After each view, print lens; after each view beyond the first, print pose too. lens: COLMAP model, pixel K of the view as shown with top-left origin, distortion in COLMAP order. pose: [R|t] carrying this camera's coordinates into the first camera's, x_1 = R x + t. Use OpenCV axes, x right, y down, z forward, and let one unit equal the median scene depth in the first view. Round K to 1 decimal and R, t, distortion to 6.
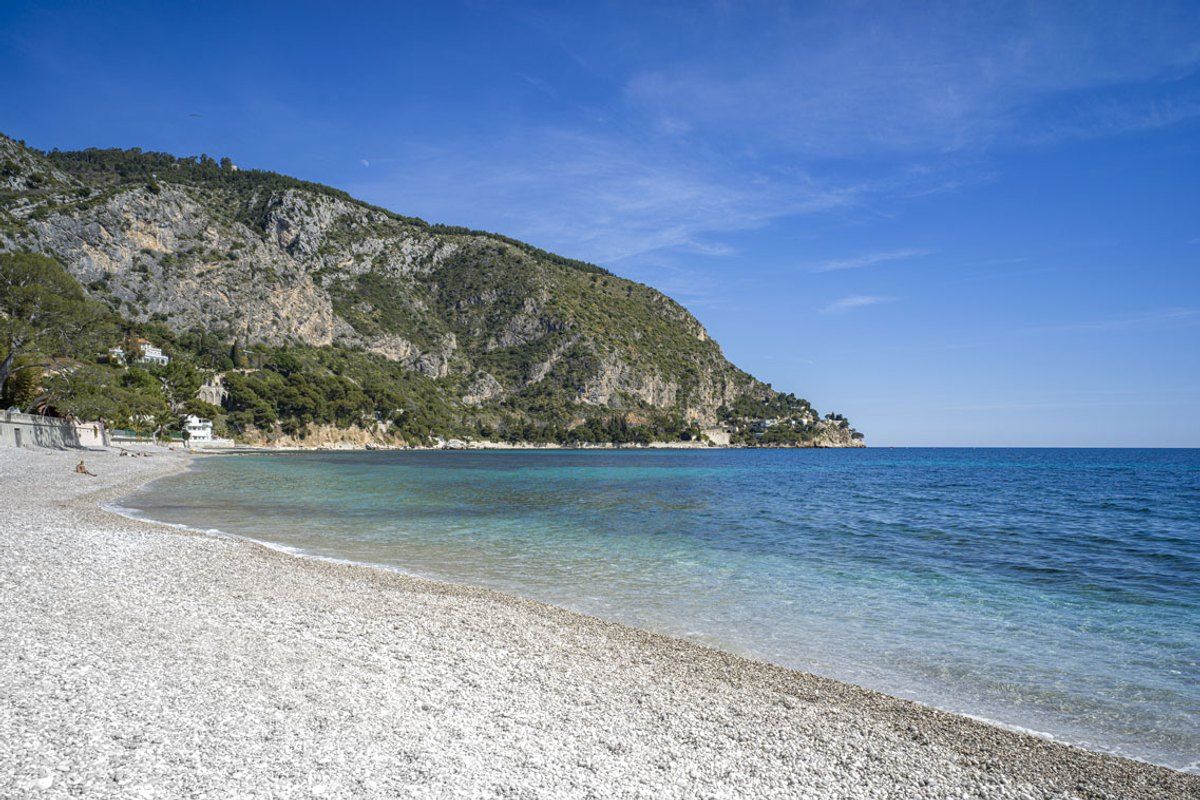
lens RADIAL K [[919.4, 0, 600.7], [0, 919.4, 406.1], [0, 0, 1]] dist [0.003487, -0.002782]
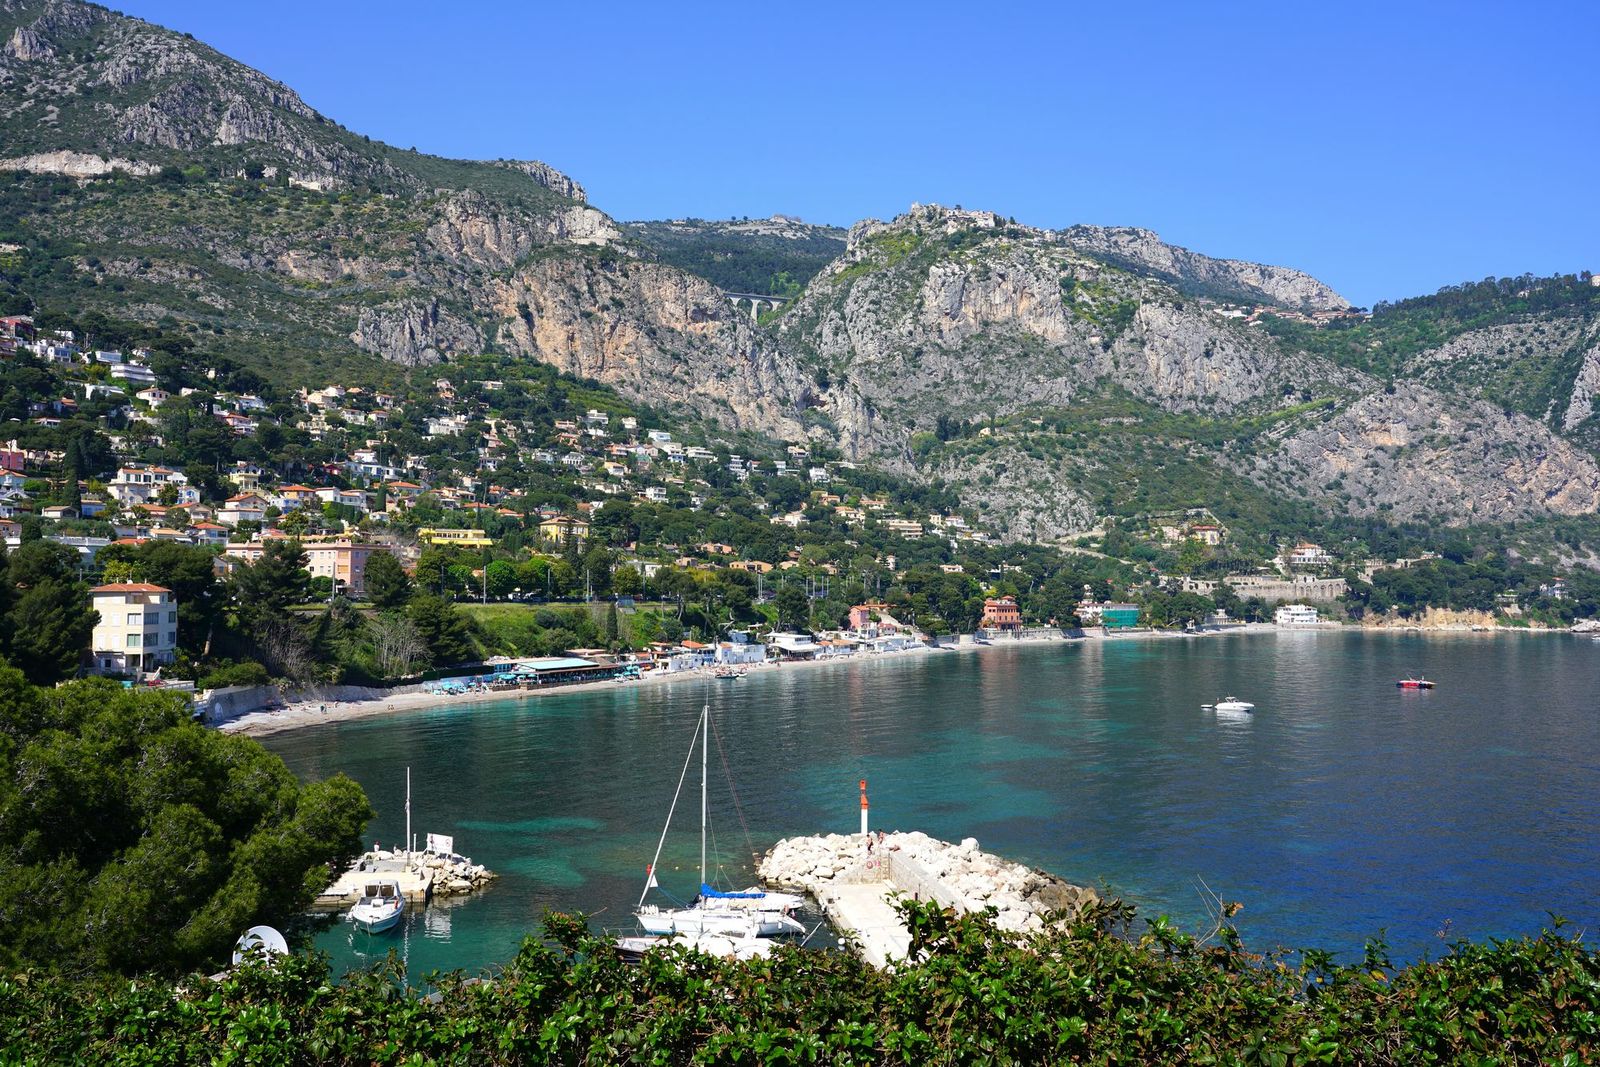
lens RADIAL K [[1225.9, 0, 800.9], [0, 1225.9, 536.4], [0, 0, 1]] dist [0.003487, -0.002782]
pose [[0.465017, -0.035051, -0.884608, 0.512447], [0.031088, 0.999246, -0.023252, -0.044297], [0.884756, -0.016688, 0.465756, -0.347549]]
